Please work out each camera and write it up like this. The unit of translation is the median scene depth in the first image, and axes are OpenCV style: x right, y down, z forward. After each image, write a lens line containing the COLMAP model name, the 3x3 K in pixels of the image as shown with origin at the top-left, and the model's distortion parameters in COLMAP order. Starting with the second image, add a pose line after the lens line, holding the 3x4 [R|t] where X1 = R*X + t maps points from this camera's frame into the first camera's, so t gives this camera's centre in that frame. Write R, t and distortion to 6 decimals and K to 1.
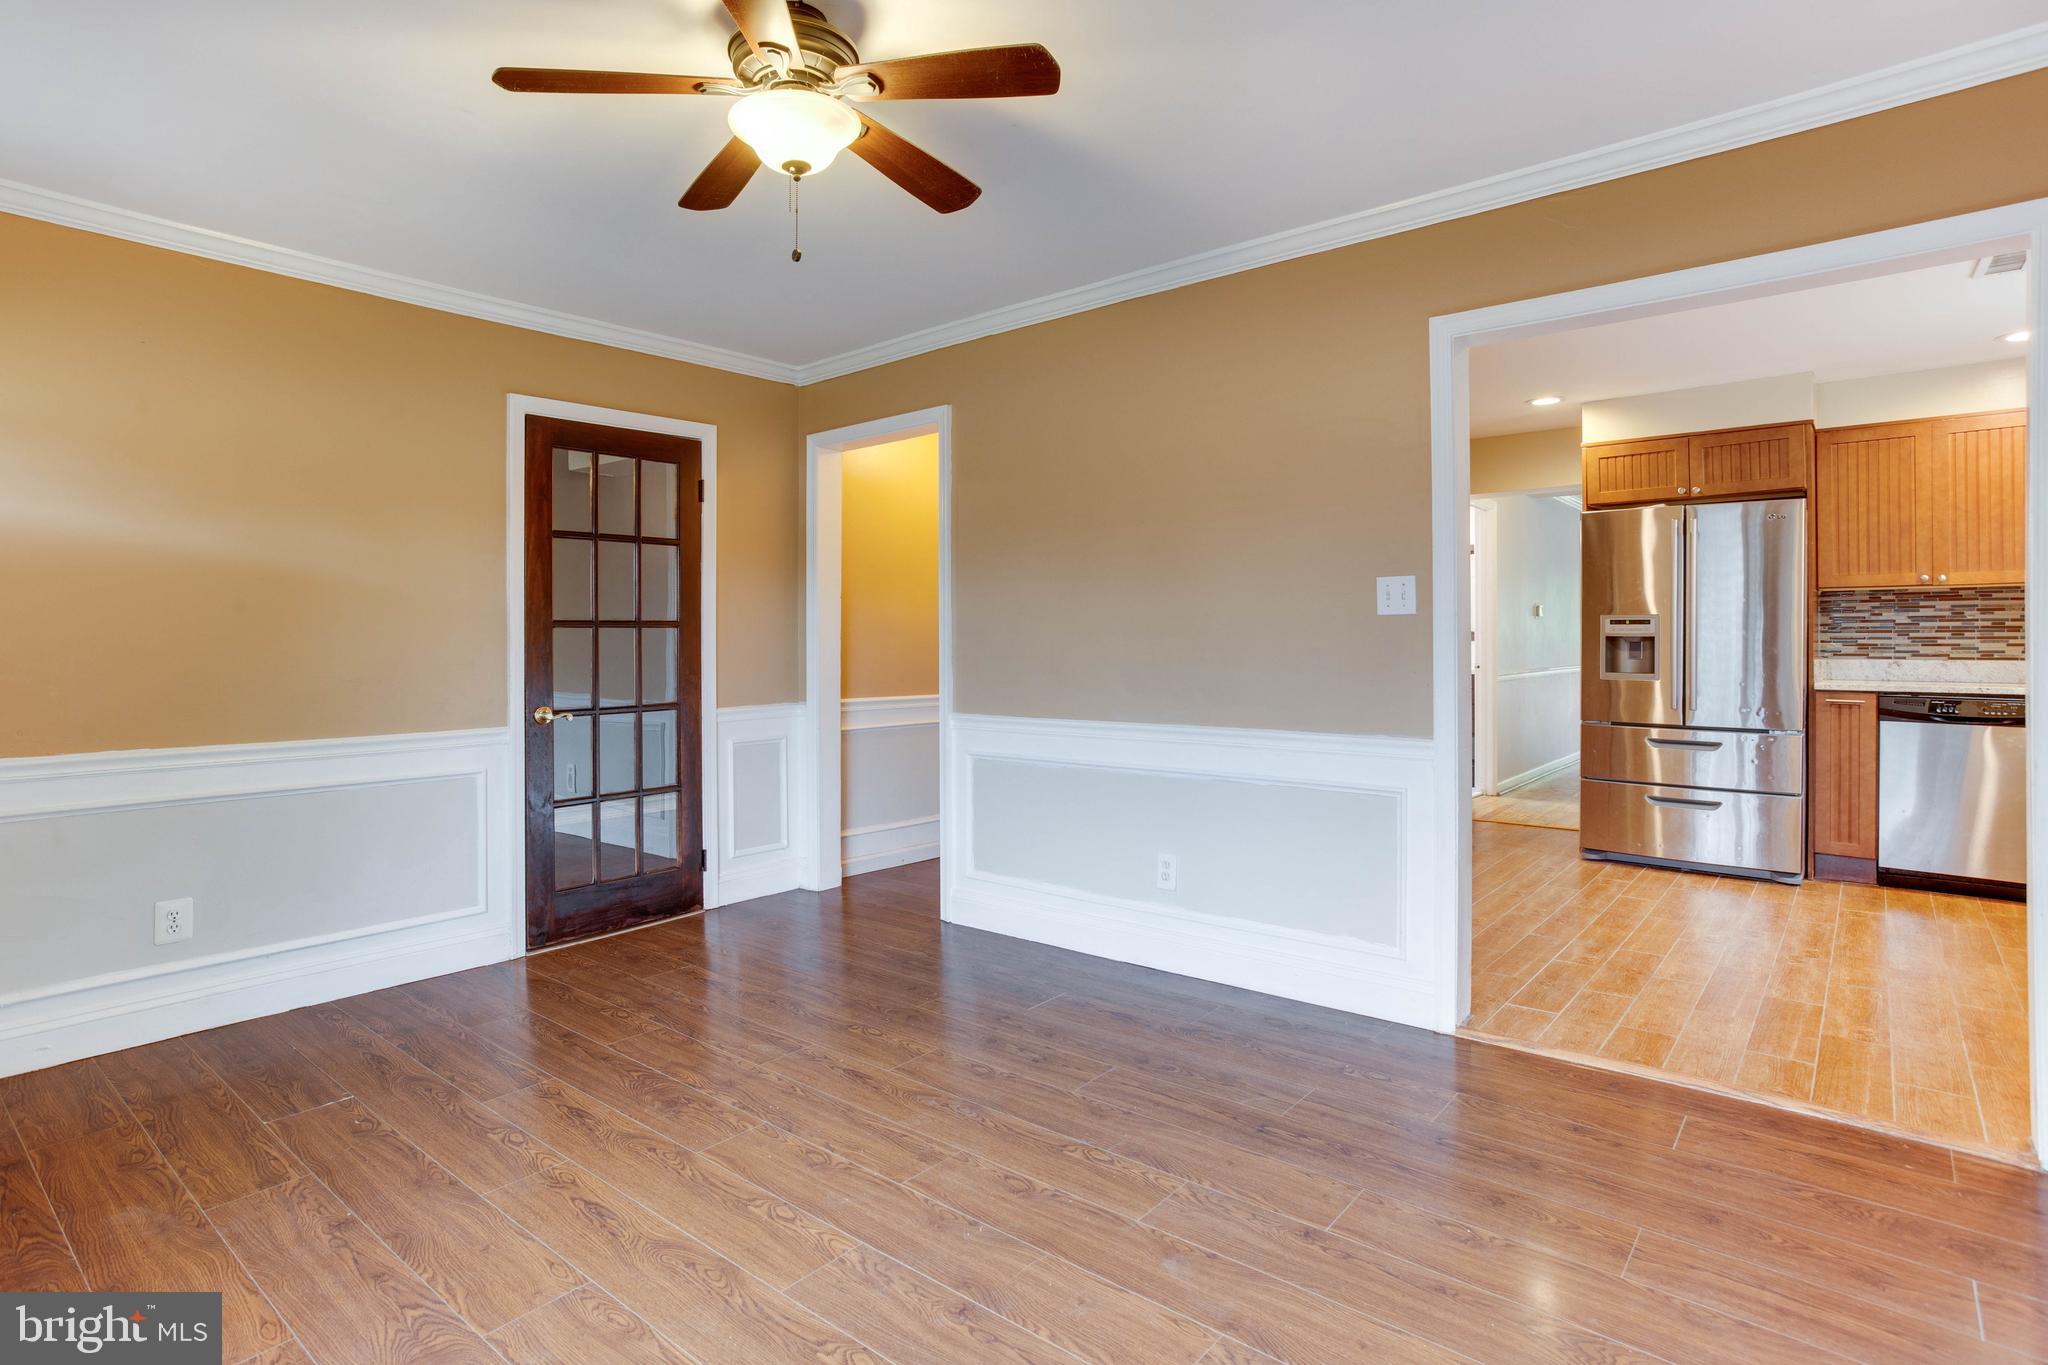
lens RADIAL K [[1033.9, 0, 1014.7], [0, 1033.9, 645.8], [0, 0, 1]] dist [-0.020866, 0.001416]
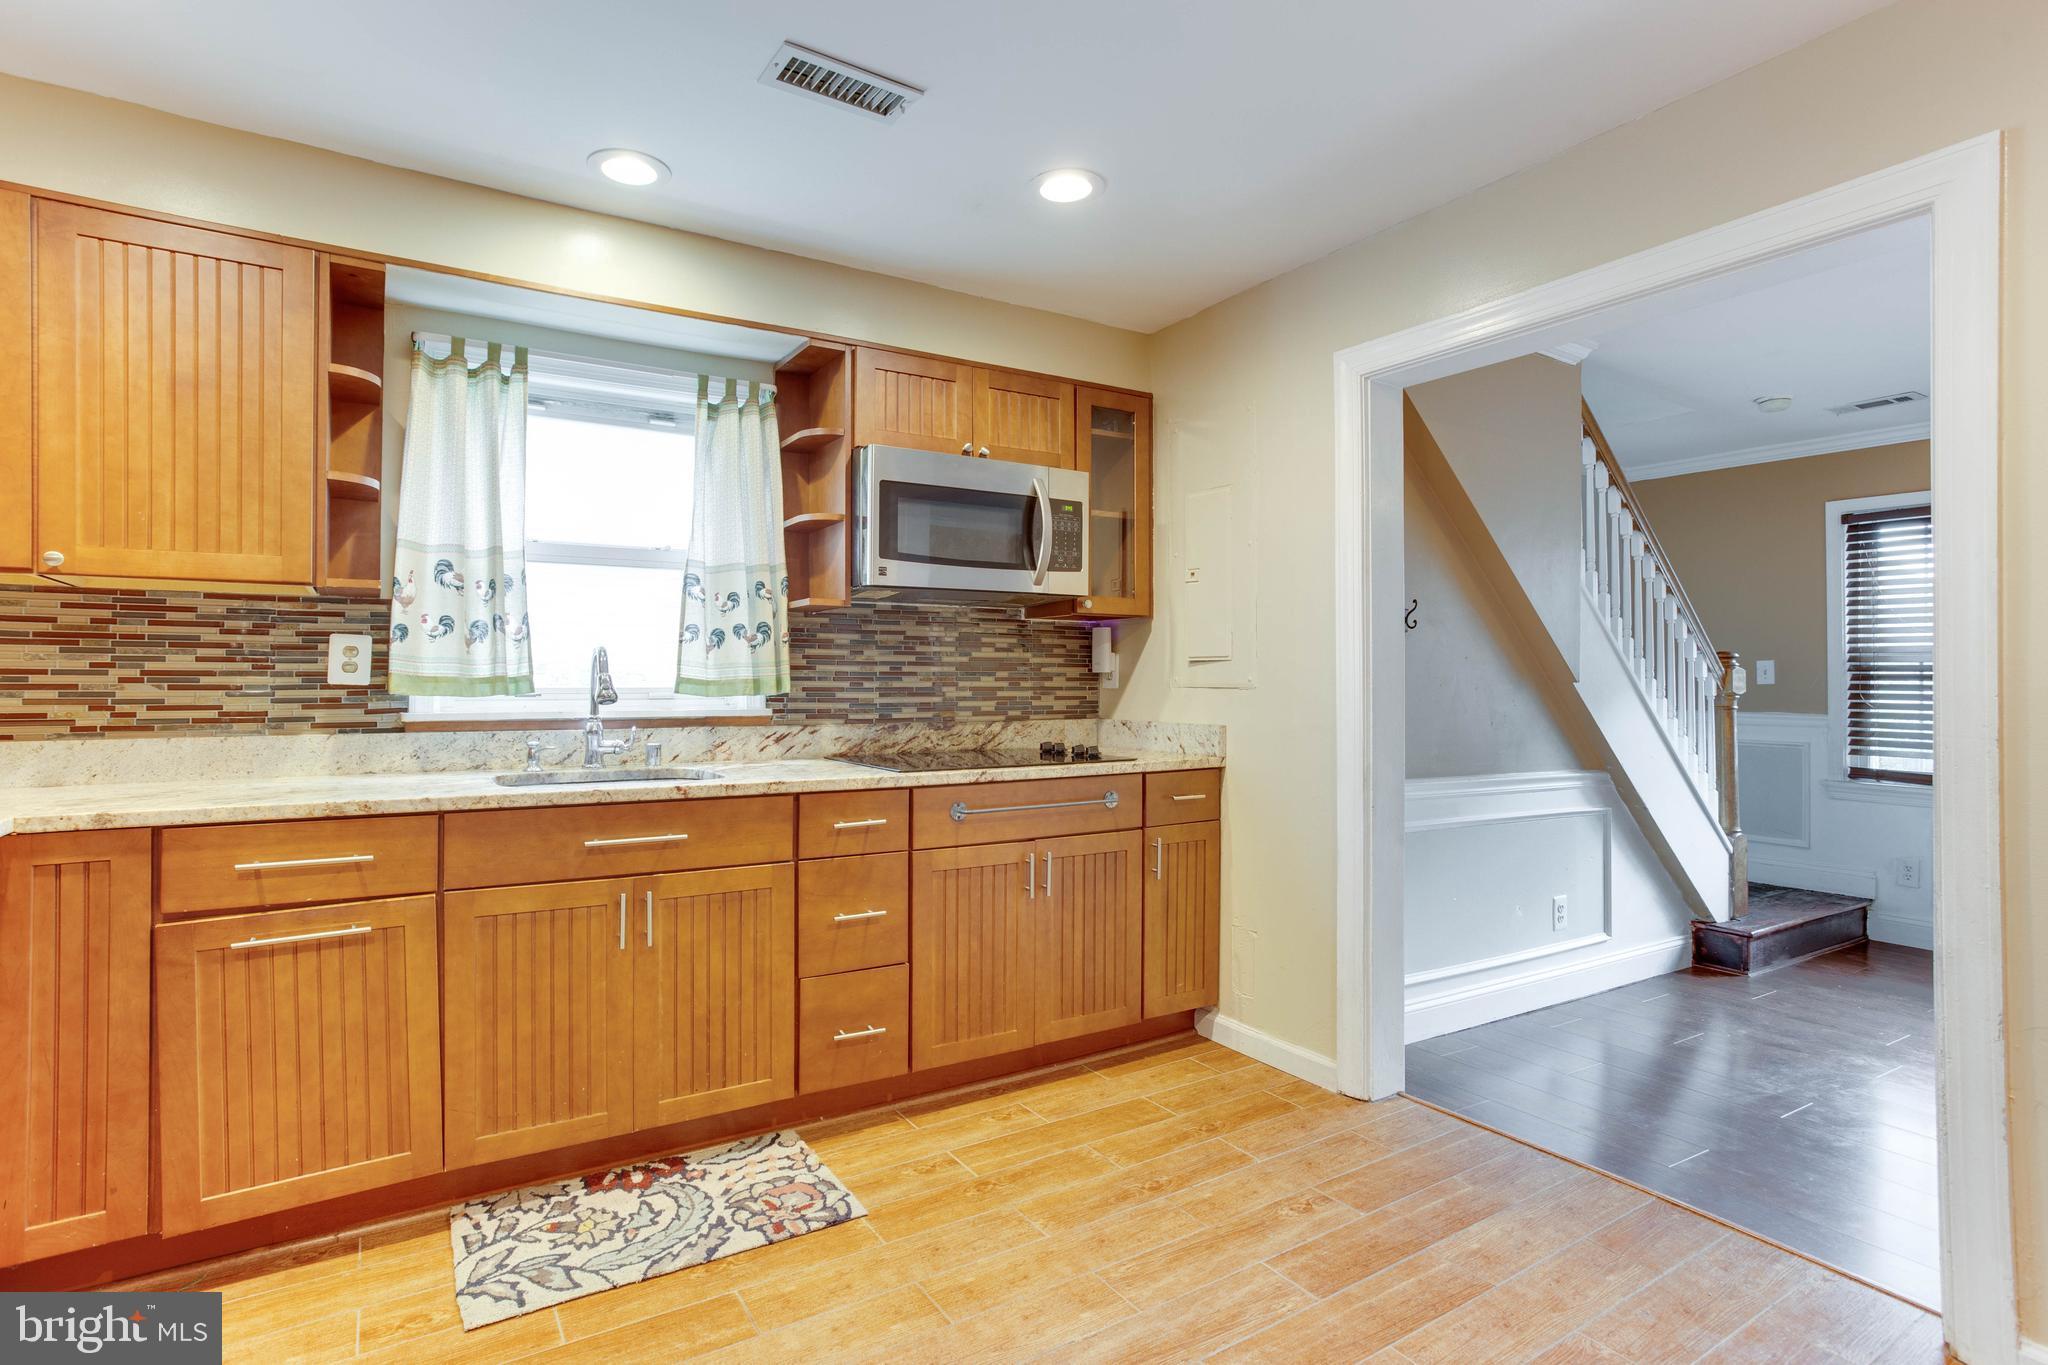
lens RADIAL K [[1024.8, 0, 1019.2], [0, 1024.8, 655.2], [0, 0, 1]] dist [-0.052278, 0.037067]
pose [[-0.948712, 0.007883, 0.316044, 0.493632], [0.000464, 0.999723, -0.023543, -0.014026], [-0.316142, -0.022189, -0.948452, 1.124447]]
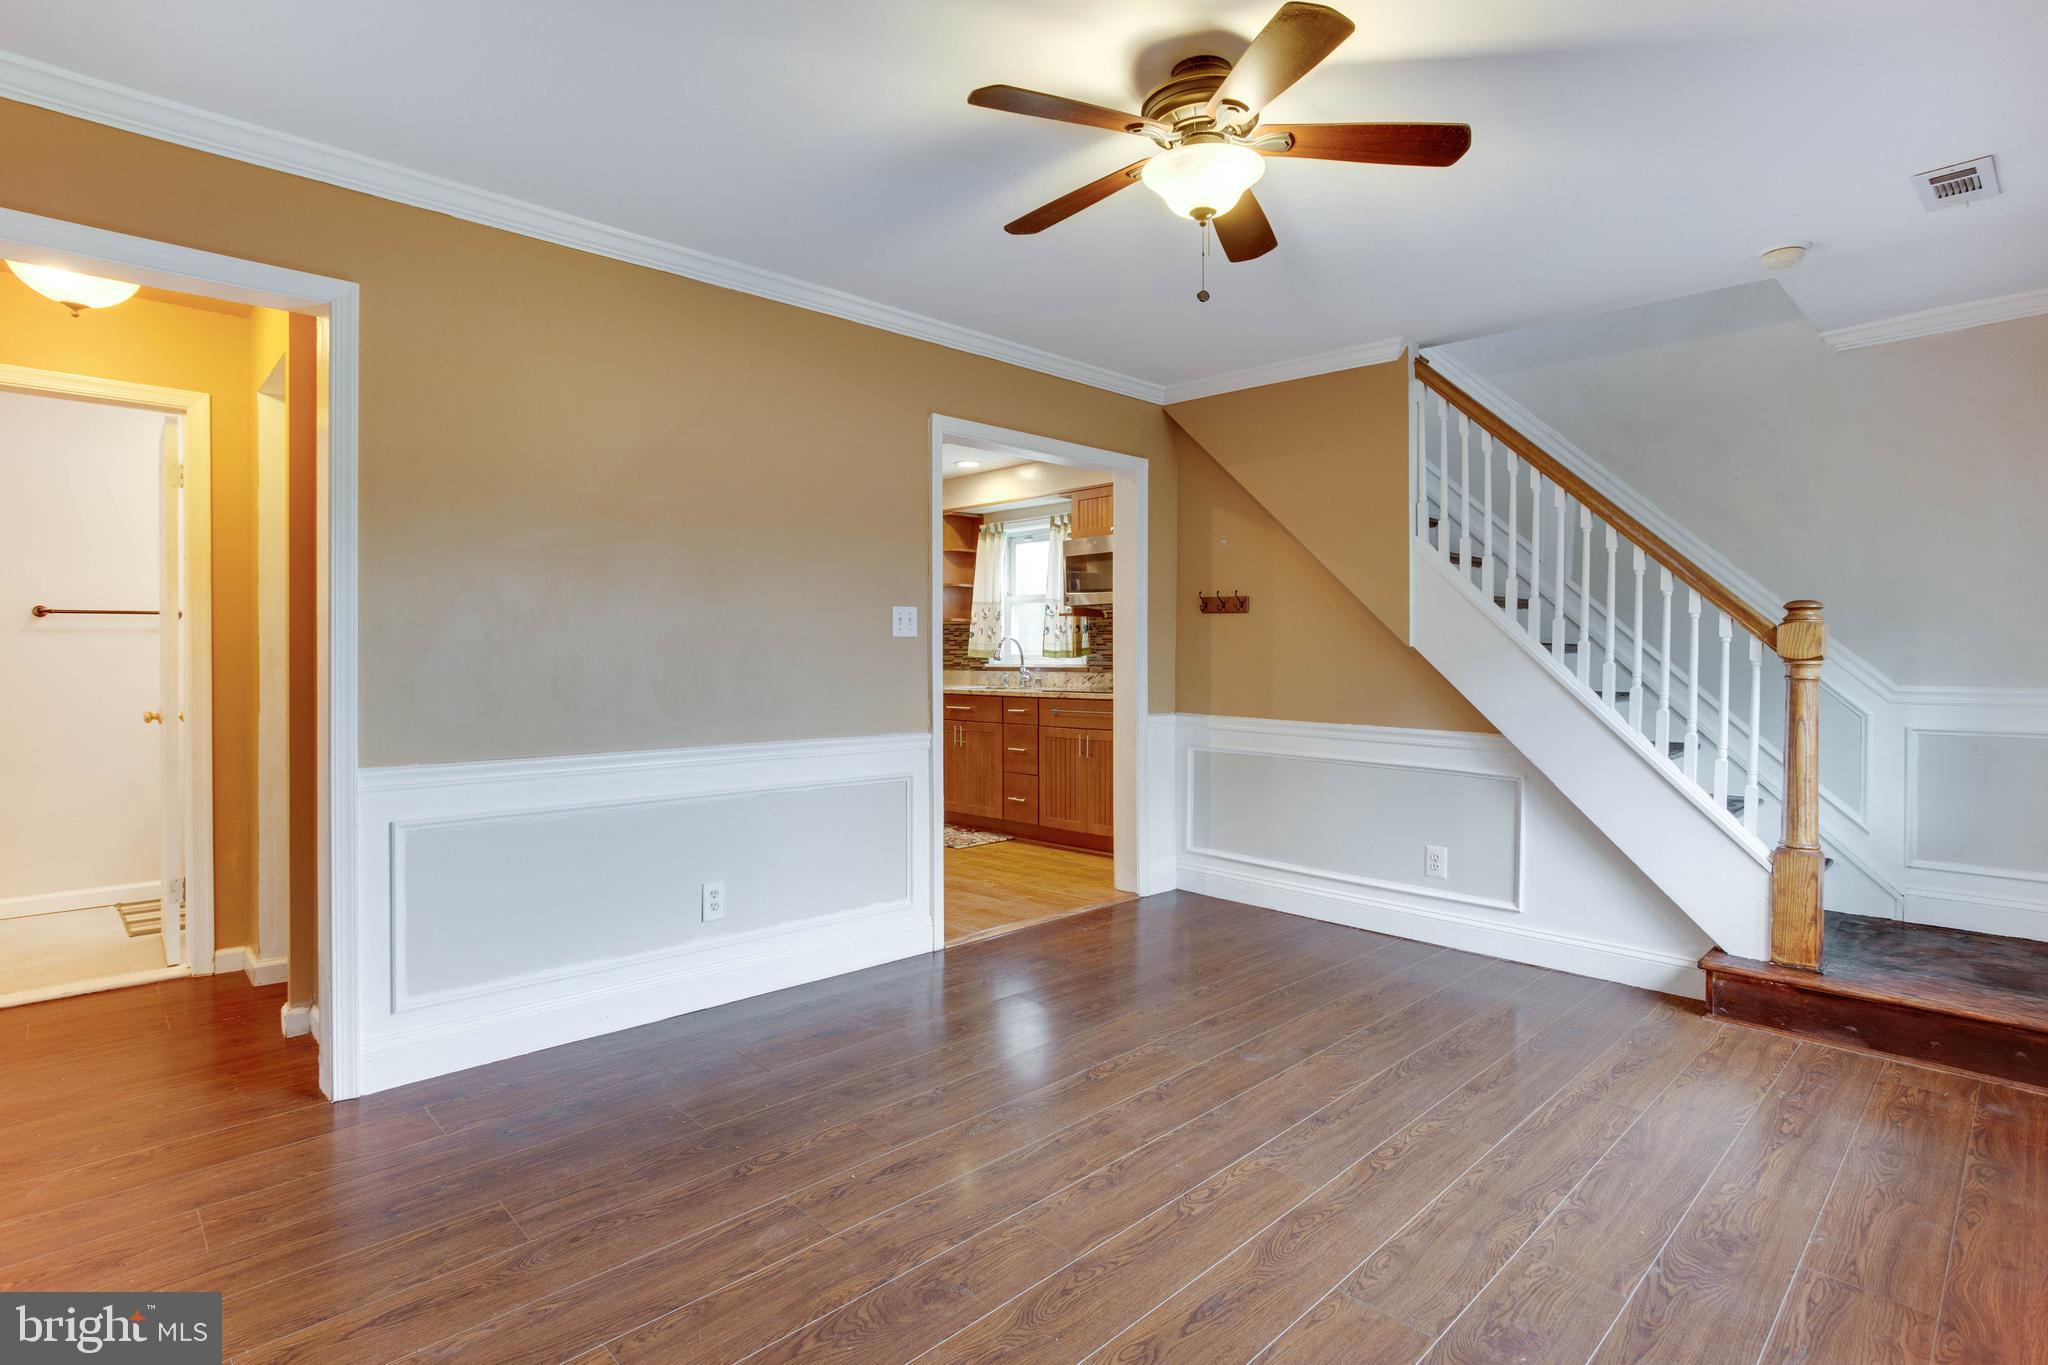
lens RADIAL K [[1024.8, 0, 1019.2], [0, 1024.8, 655.2], [0, 0, 1]] dist [-0.052278, 0.037067]
pose [[0.110236, 0.004948, 0.993893, -0.563604], [0.001599, 0.999985, -0.005156, -0.000146], [-0.993904, 0.002158, 0.110226, 0.468777]]
